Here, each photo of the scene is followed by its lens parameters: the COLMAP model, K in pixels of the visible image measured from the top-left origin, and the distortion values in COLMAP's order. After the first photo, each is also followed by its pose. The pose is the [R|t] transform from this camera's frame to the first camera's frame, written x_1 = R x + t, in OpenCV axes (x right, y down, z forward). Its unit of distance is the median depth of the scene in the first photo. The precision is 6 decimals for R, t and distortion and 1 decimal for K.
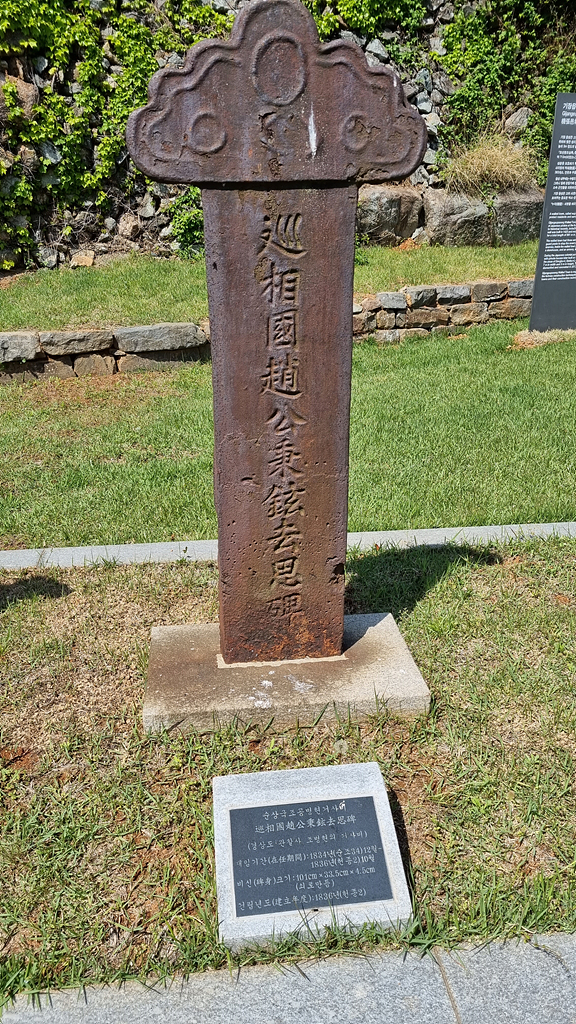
lens RADIAL K [[793.0, 0, 286.1], [0, 793.0, 522.2], [0, 0, 1]] dist [0.041356, -0.021847]
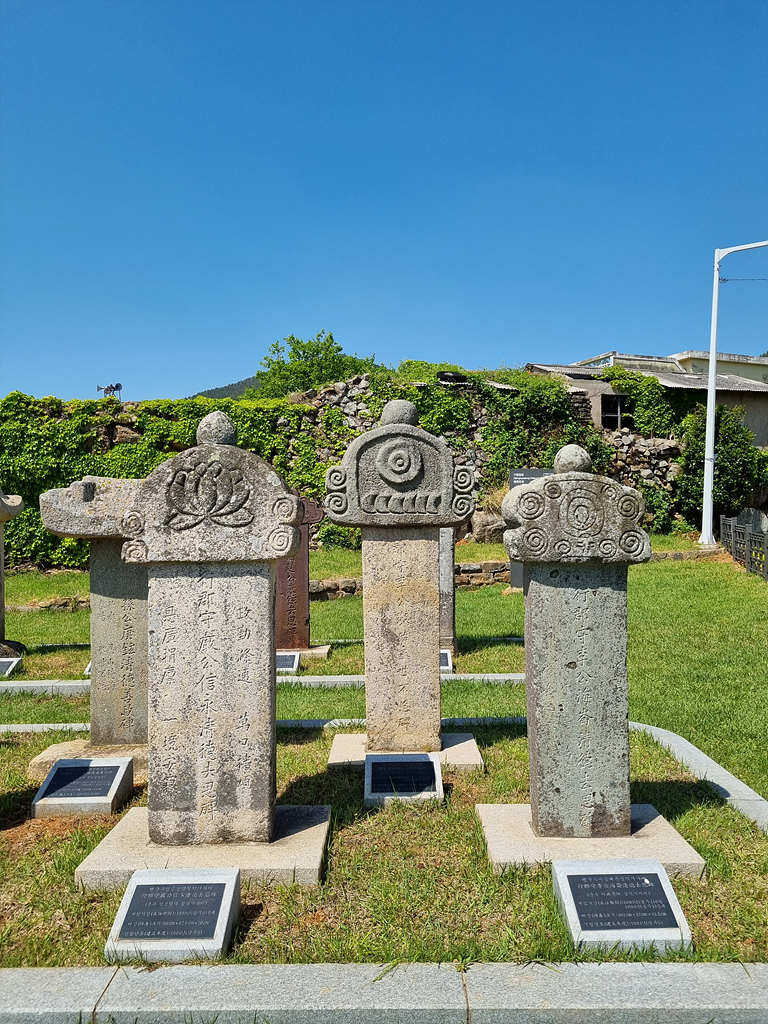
lens RADIAL K [[772.5, 0, 381.5], [0, 772.5, 513.2], [0, 0, 1]] dist [0.007082, 0.000142]
pose [[0.991121, -0.012433, -0.132379, 0.207620], [-0.037895, 0.927911, -0.370870, 0.207001], [0.127447, 0.372593, 0.919201, -0.545920]]
